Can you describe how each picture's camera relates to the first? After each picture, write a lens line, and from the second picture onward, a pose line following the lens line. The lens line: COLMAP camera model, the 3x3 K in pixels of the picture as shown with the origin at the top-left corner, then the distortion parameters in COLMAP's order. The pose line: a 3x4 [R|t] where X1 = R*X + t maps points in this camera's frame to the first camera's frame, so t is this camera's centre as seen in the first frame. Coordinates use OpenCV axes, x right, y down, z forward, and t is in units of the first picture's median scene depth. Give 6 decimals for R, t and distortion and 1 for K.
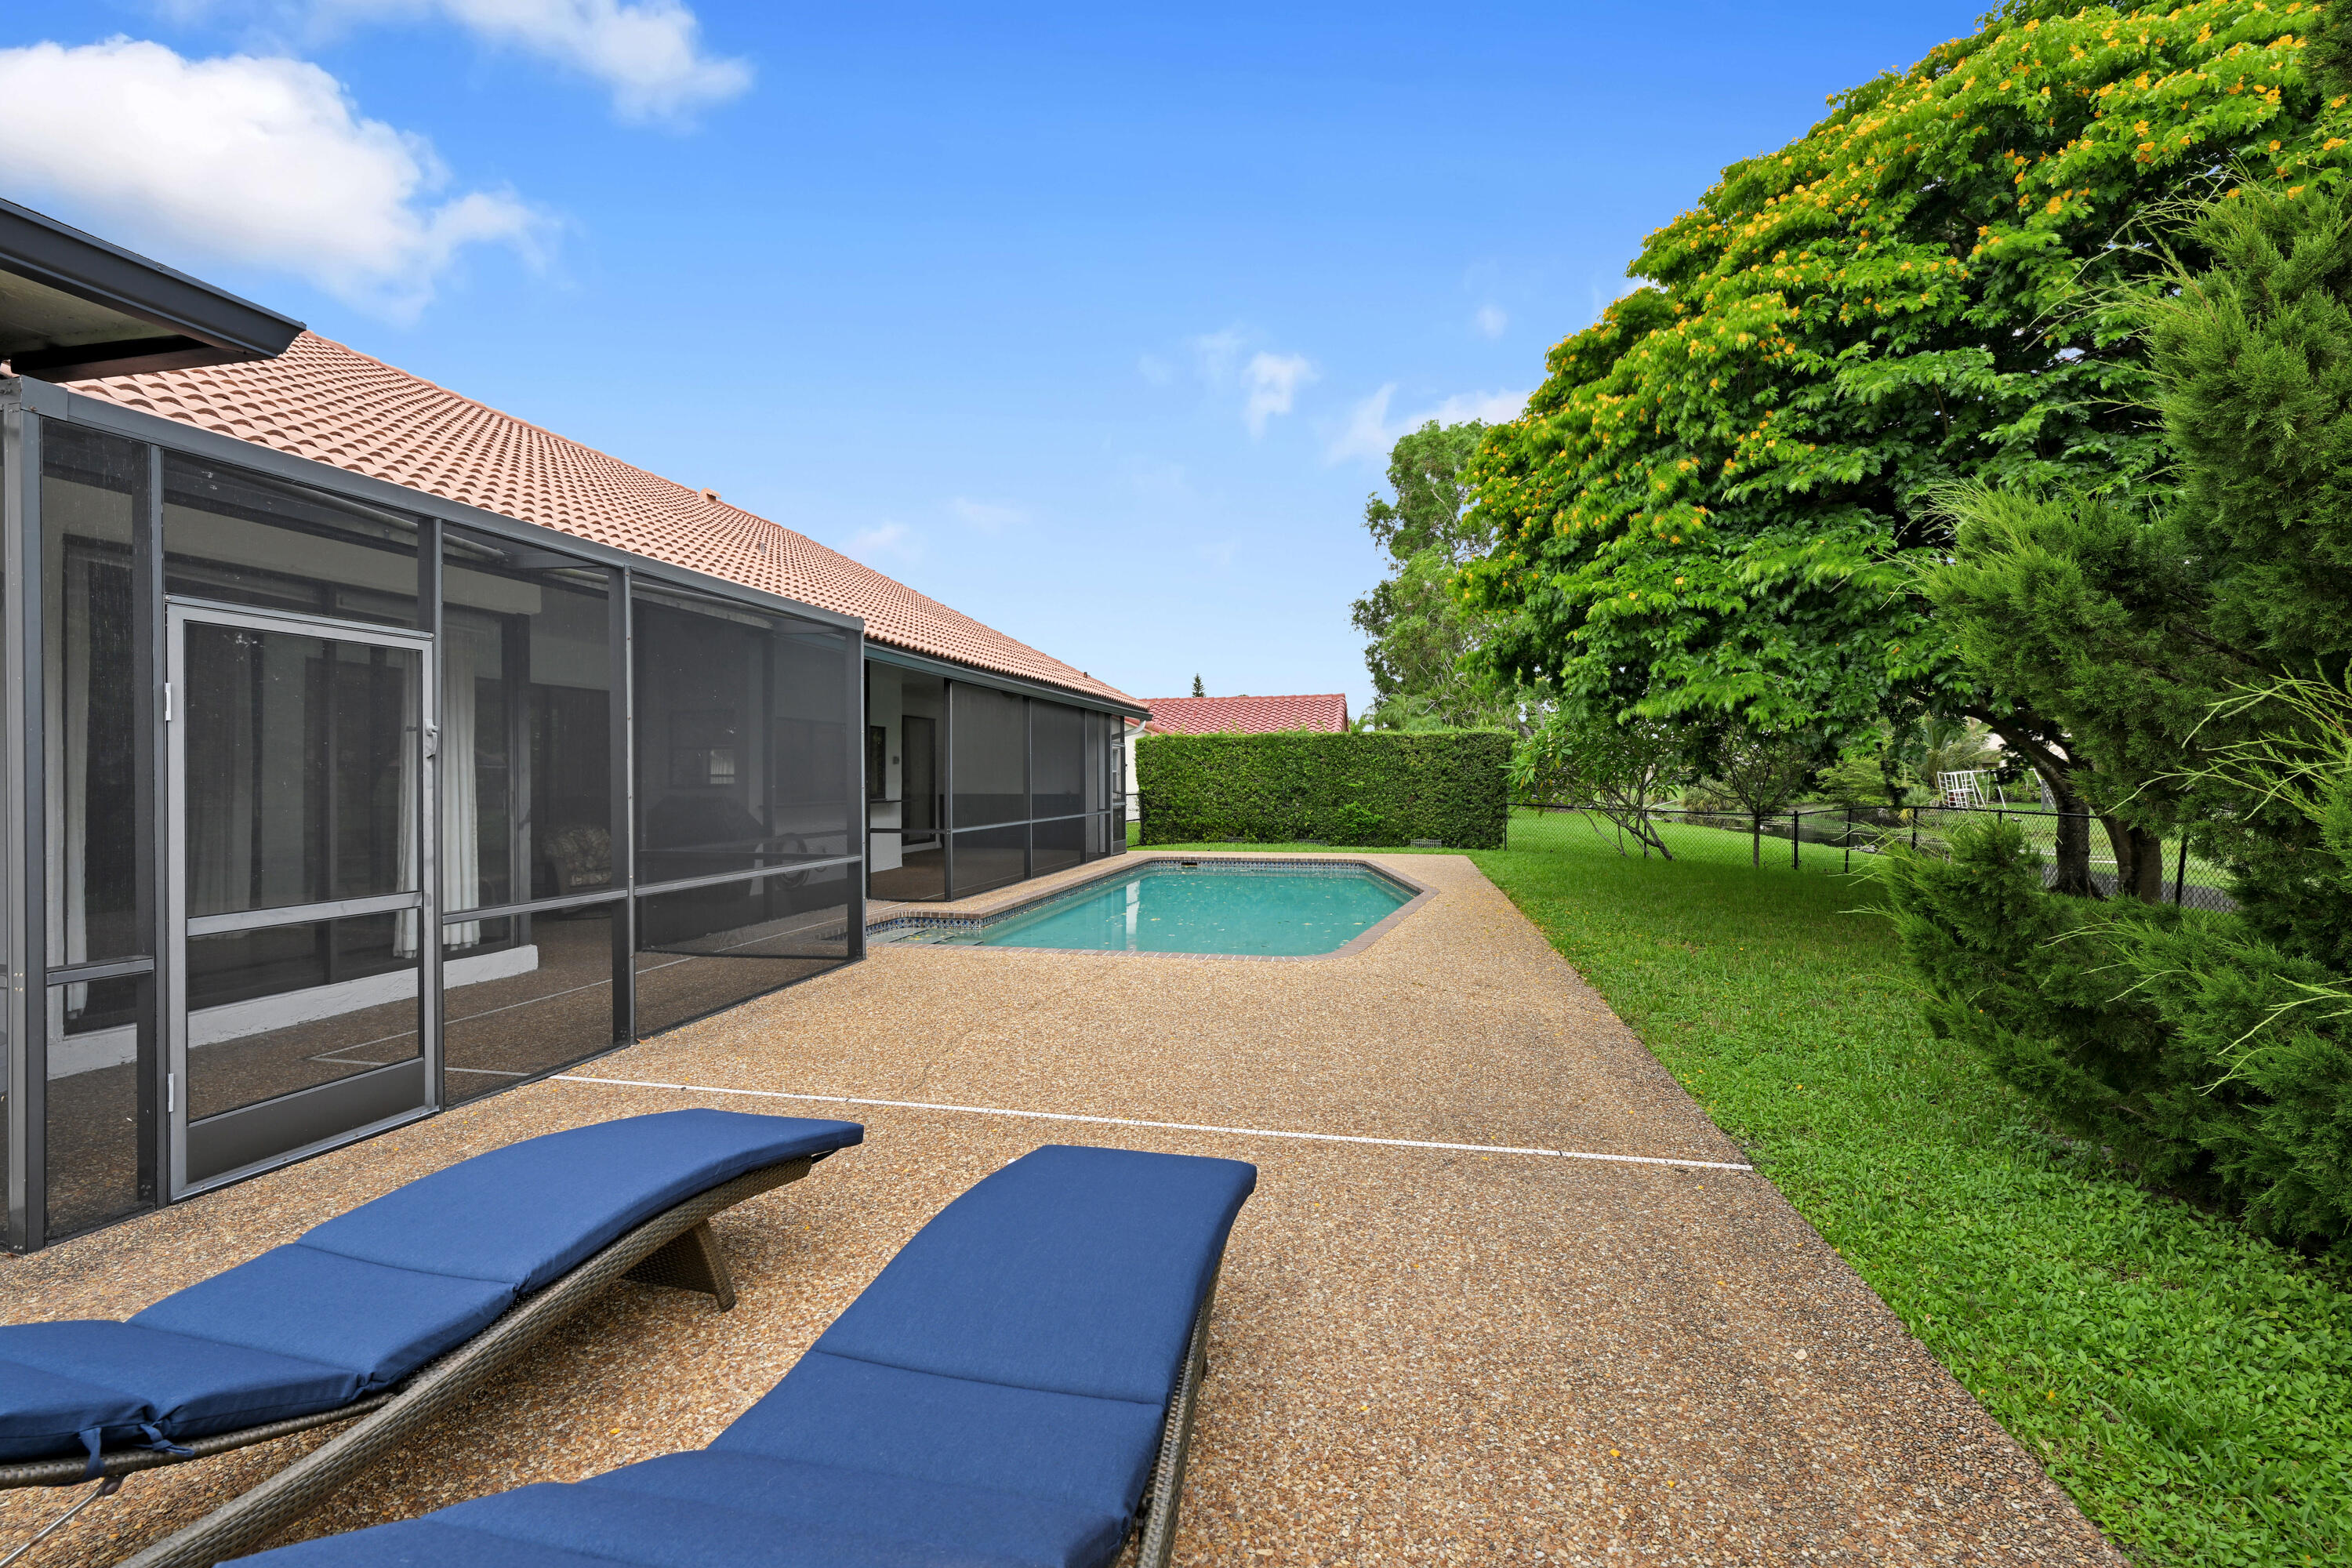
lens RADIAL K [[948.1, 0, 1186.2], [0, 948.1, 777.6], [0, 0, 1]] dist [-0.005868, 0.000549]
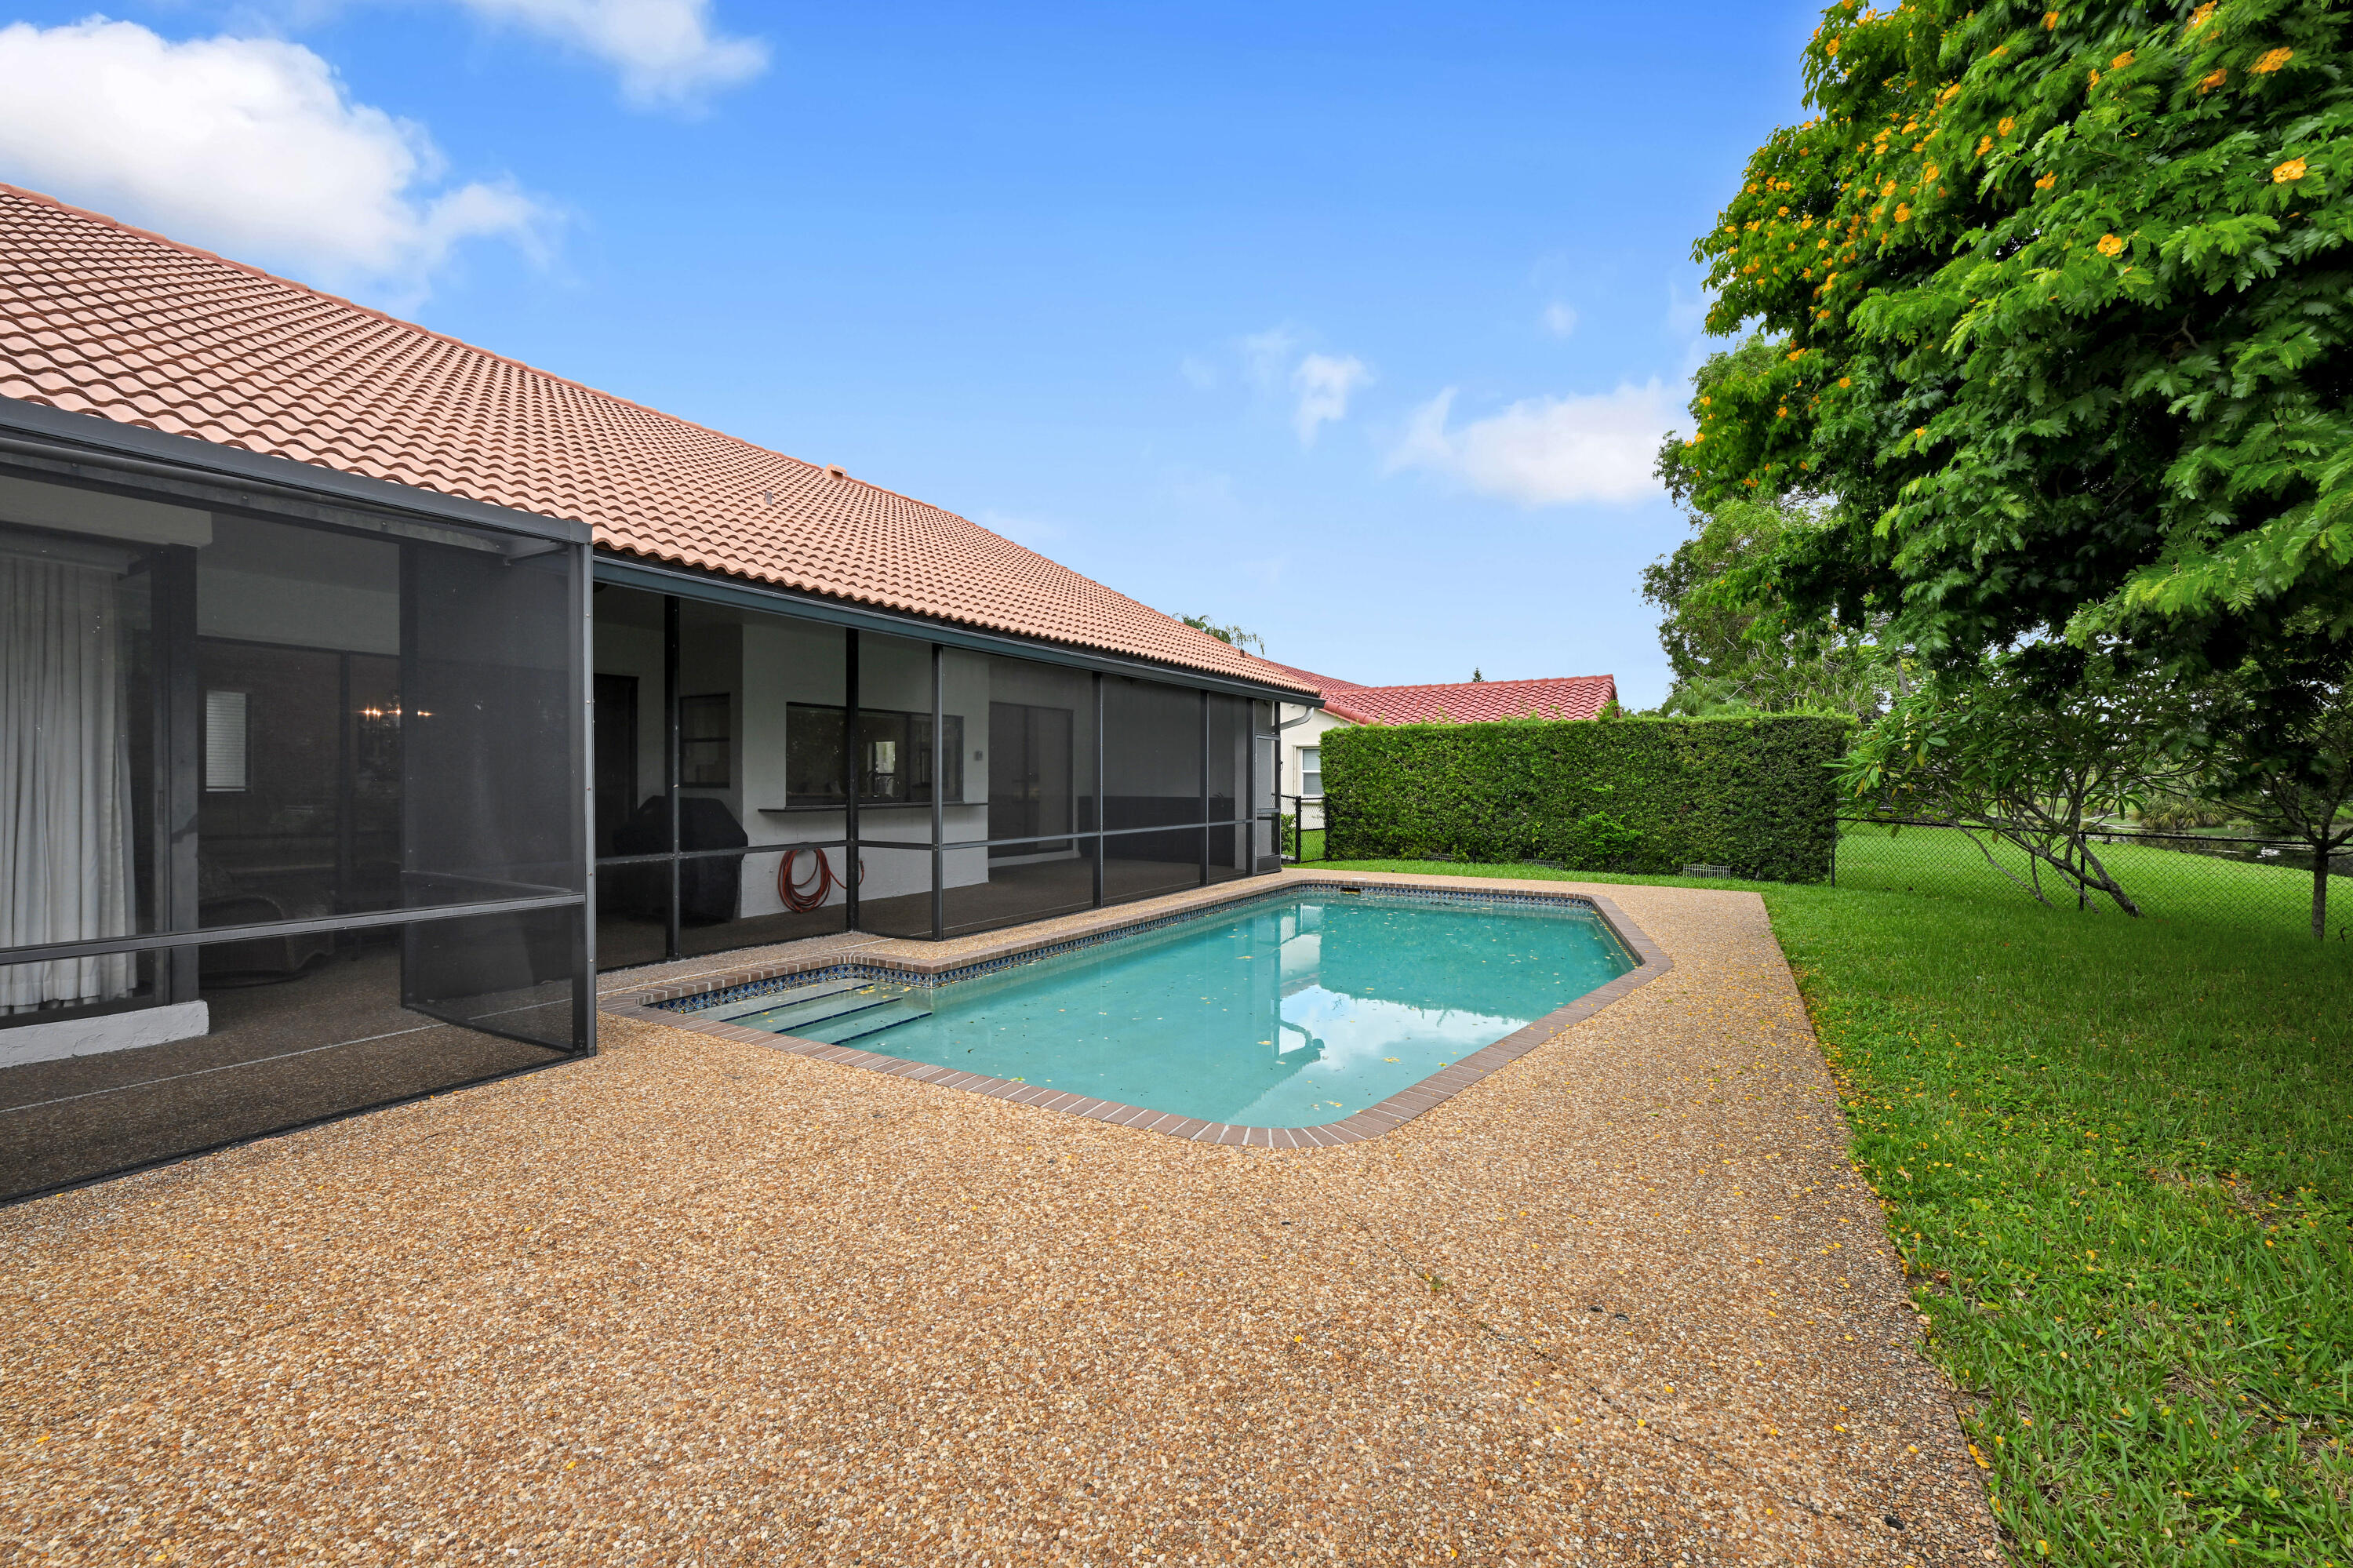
lens RADIAL K [[948.5, 0, 1164.5], [0, 948.5, 791.2], [0, 0, 1]] dist [-0.005868, 0.000549]
pose [[0.951313, 0.008877, -0.308100, 0.083407], [-0.004860, 0.999893, 0.013804, 0.000541], [0.308189, -0.011634, 0.951254, 0.187033]]
